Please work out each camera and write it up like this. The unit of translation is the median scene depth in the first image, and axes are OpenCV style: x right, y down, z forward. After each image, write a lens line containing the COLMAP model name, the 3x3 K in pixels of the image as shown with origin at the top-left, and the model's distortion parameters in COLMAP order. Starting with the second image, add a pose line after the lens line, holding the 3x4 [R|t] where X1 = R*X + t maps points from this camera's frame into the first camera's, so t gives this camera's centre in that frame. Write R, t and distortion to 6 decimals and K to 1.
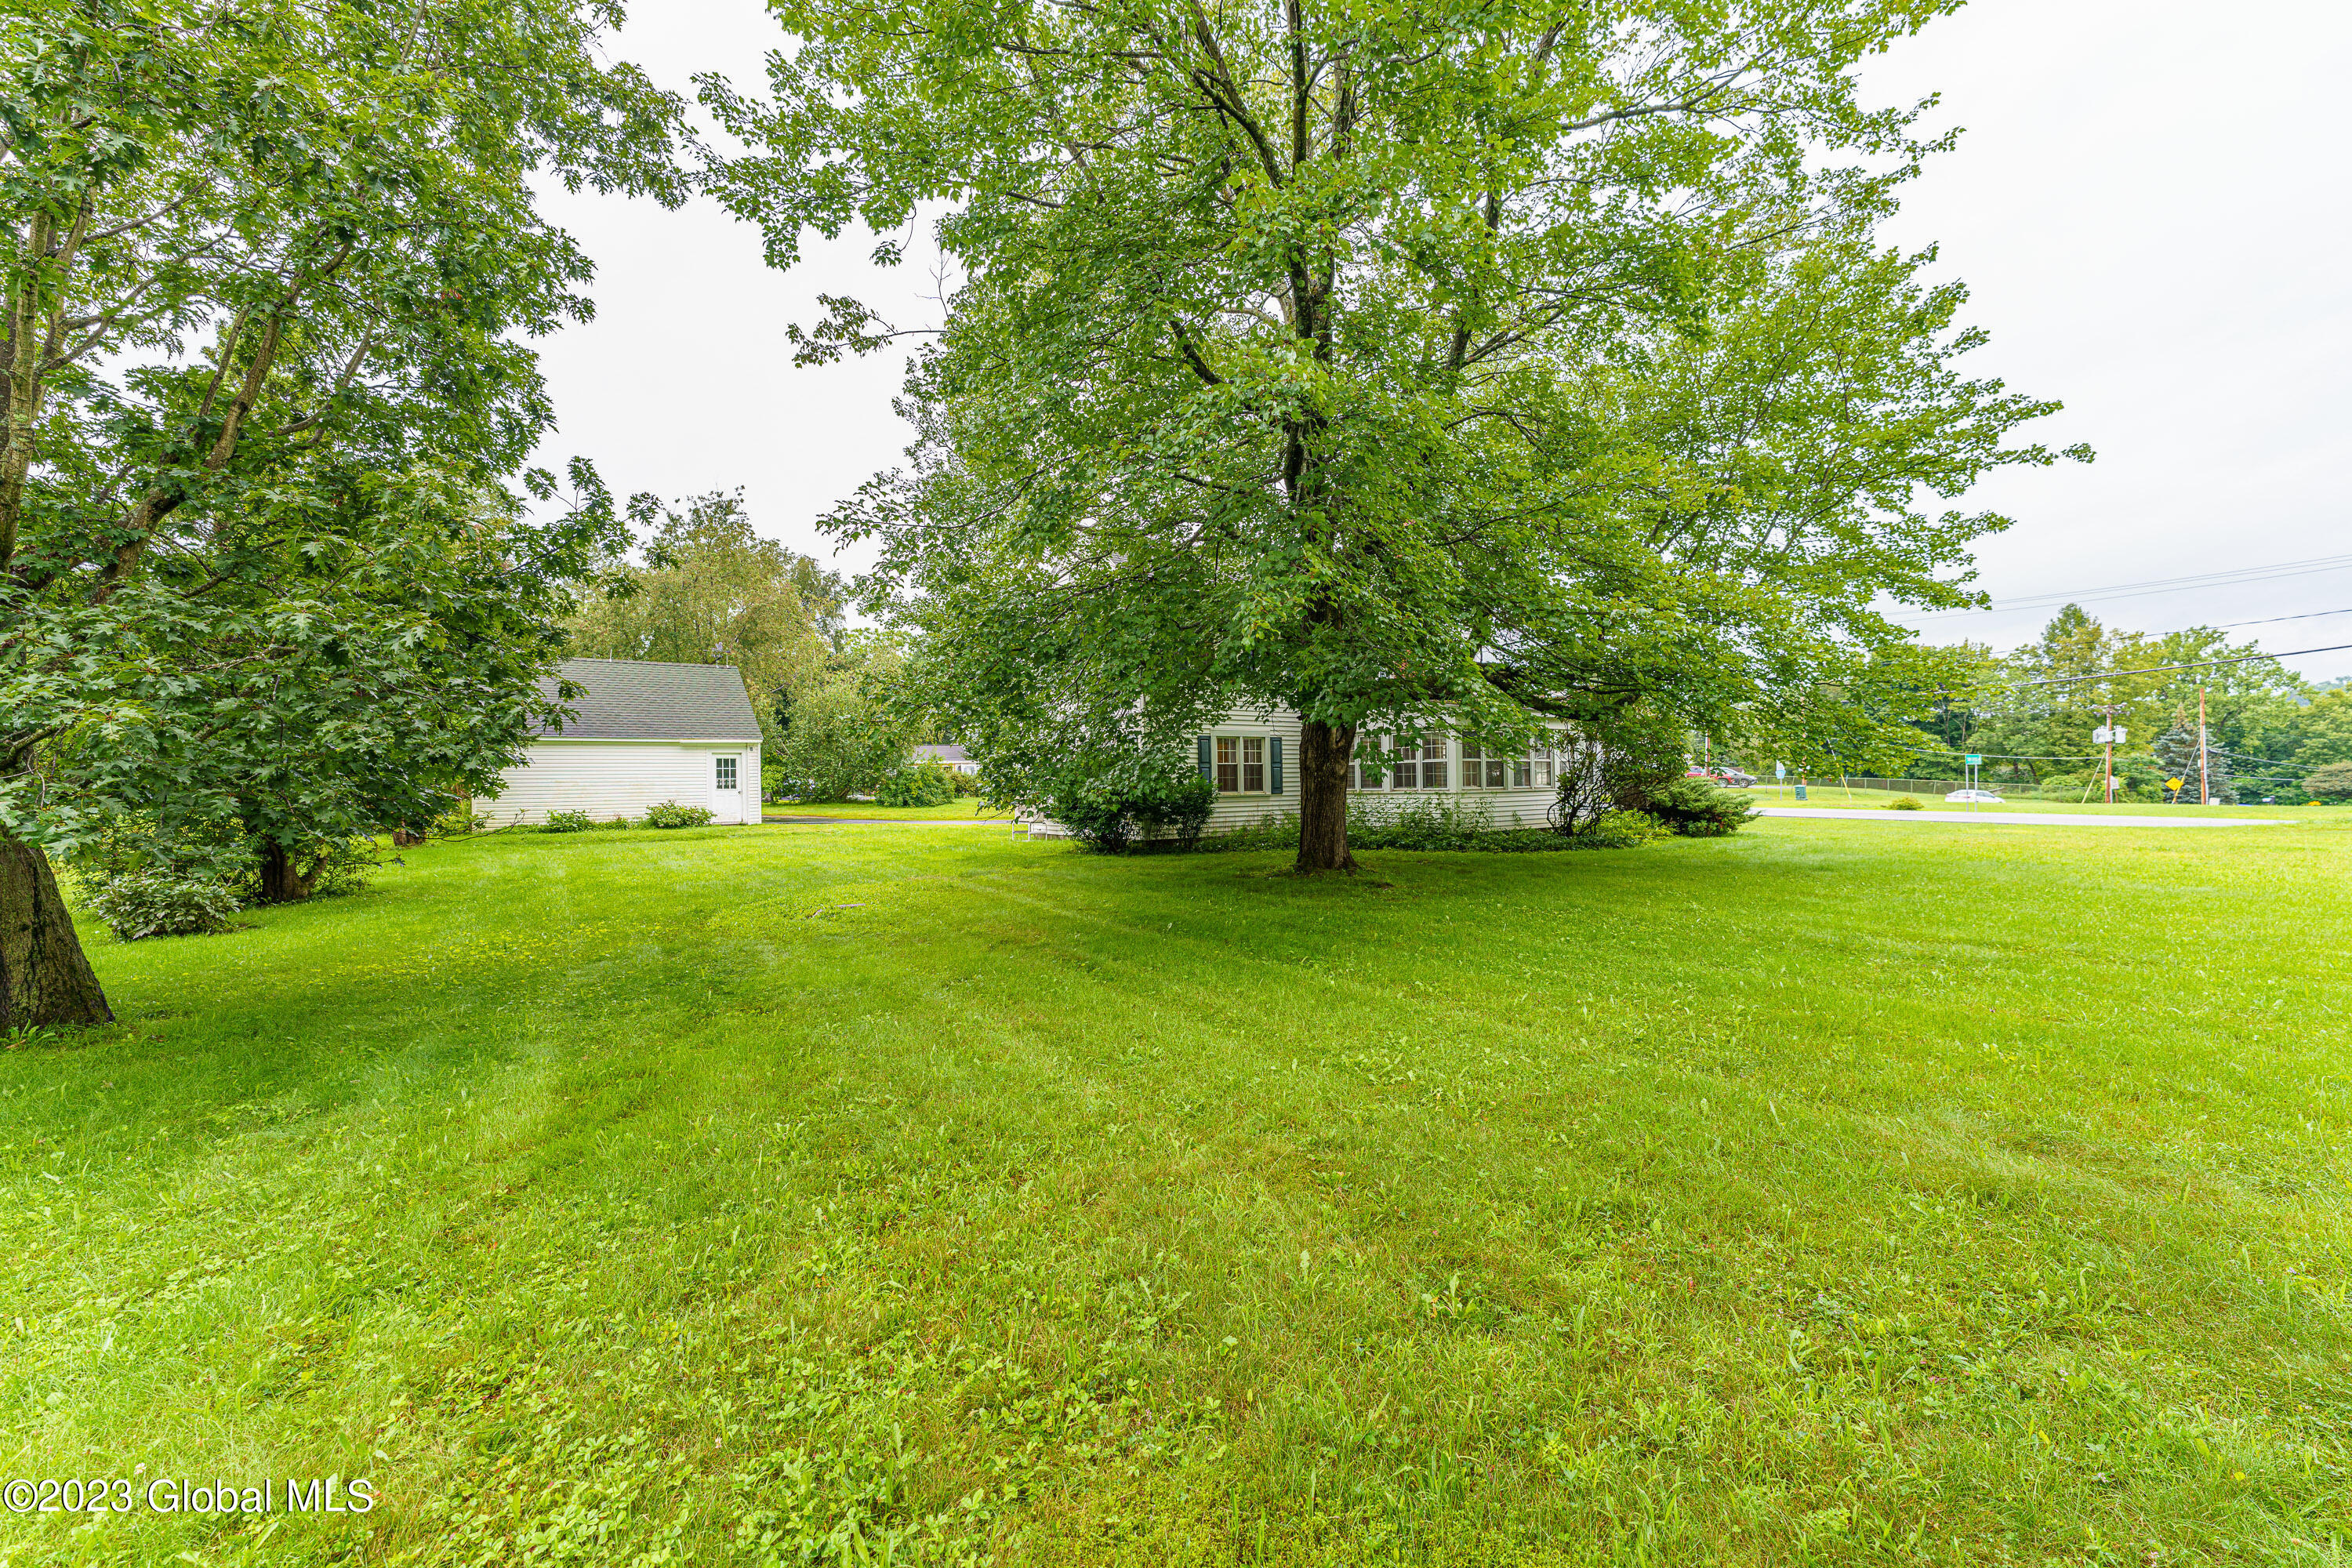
lens RADIAL K [[935.4, 0, 1174.4], [0, 935.4, 778.6], [0, 0, 1]] dist [0.000650, -0.000089]
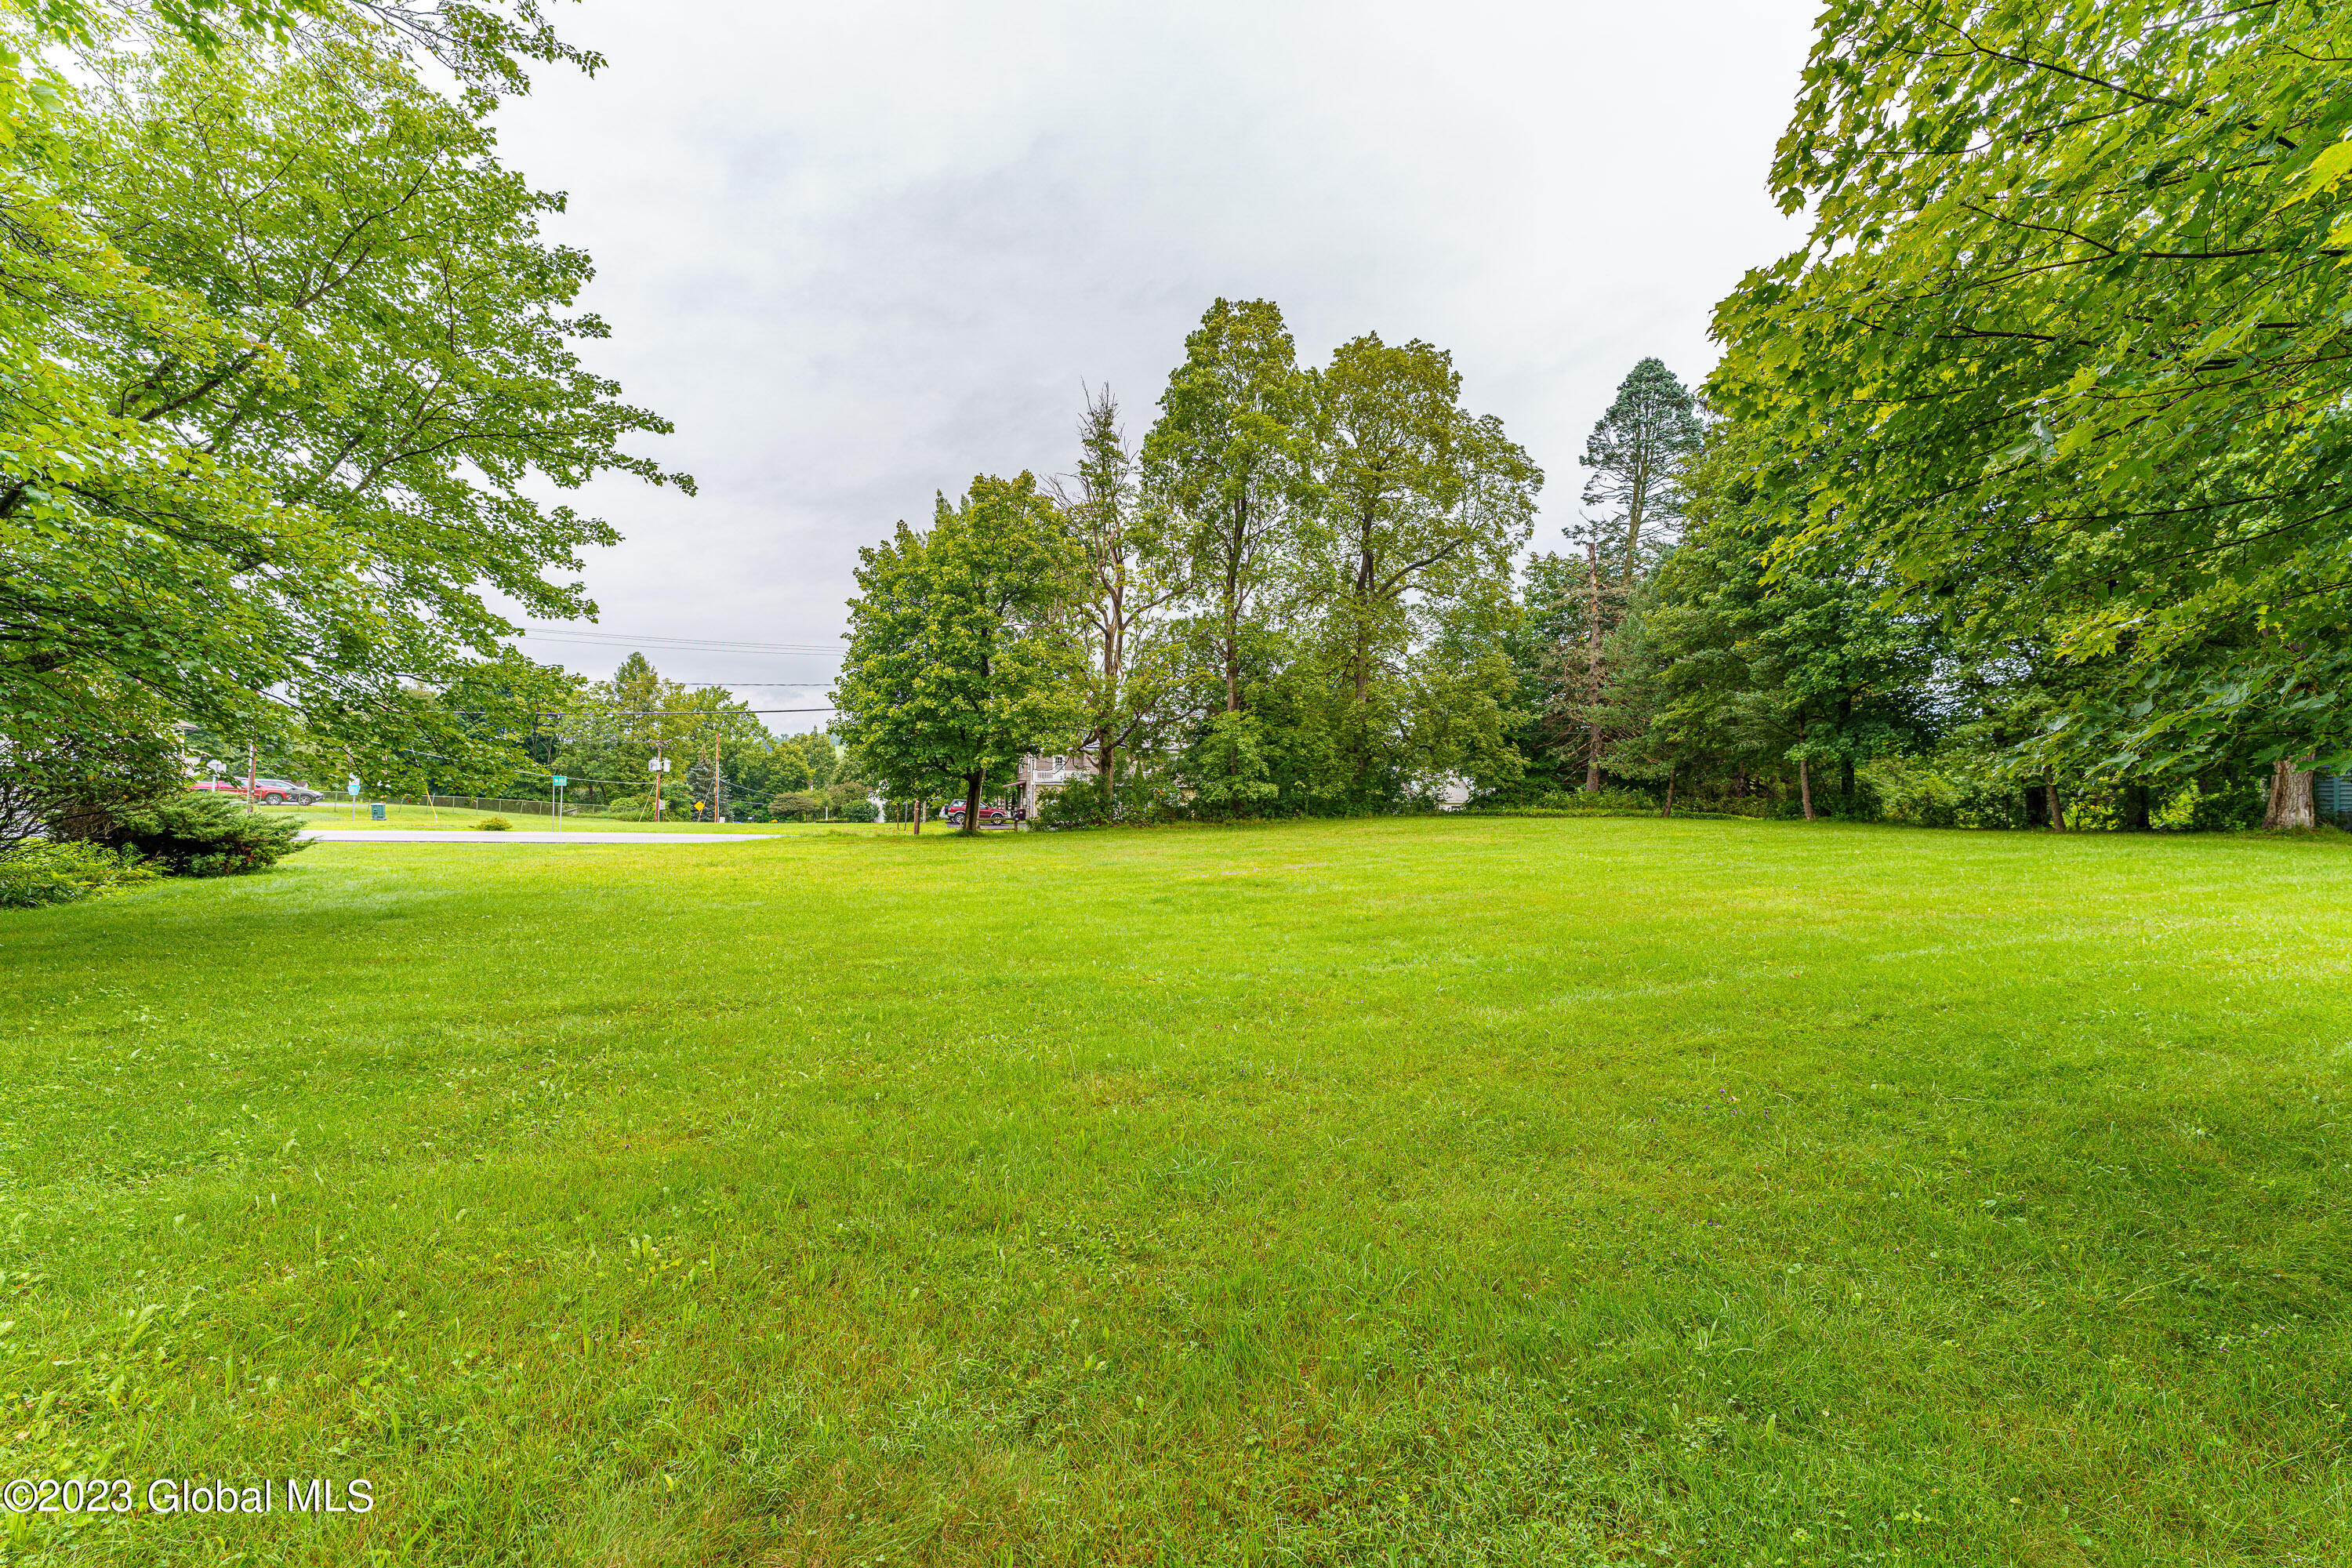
lens RADIAL K [[916.4, 0, 1173.5], [0, 916.4, 781.2], [0, 0, 1]] dist [-0.008682, -0.000045]
pose [[0.262691, 0.036750, 0.964180, 0.092068], [-0.020347, 0.999263, -0.032544, -0.001704], [-0.964666, -0.011069, 0.263245, 0.125275]]
